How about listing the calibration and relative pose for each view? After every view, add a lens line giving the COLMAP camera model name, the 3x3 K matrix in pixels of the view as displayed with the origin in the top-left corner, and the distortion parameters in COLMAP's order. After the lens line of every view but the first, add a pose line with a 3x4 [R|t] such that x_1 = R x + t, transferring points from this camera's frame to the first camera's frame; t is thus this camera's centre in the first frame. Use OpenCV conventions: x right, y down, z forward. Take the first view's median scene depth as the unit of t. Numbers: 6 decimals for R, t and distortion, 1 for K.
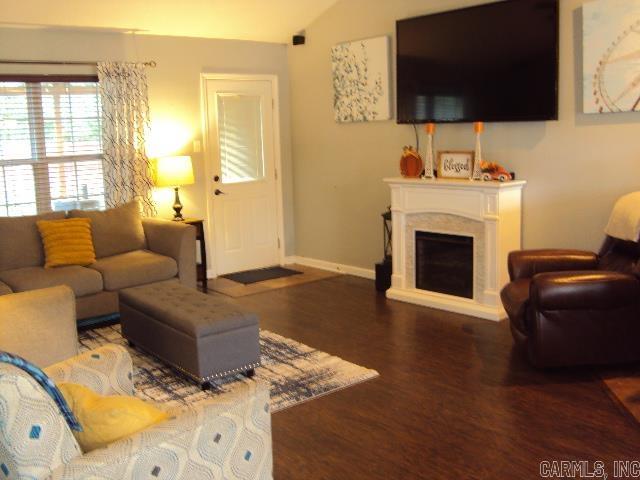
lens RADIAL K [[647.1, 0, 320.0], [0, 647.1, 240.0], [0, 0, 1]] dist [-0.223762, 0.209213]
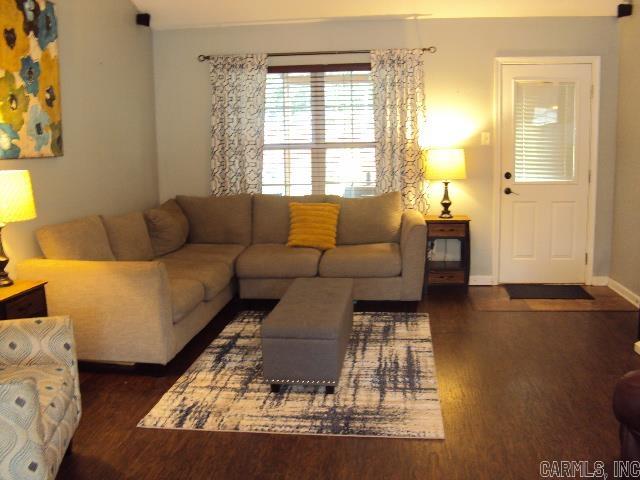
lens RADIAL K [[647.1, 0, 320.0], [0, 647.1, 240.0], [0, 0, 1]] dist [-0.223762, 0.209213]
pose [[0.690039, 0.134254, -0.711212, 0.337772], [-0.117454, 0.990392, 0.072997, -0.046595], [0.714179, 0.033164, 0.699177, 0.229817]]
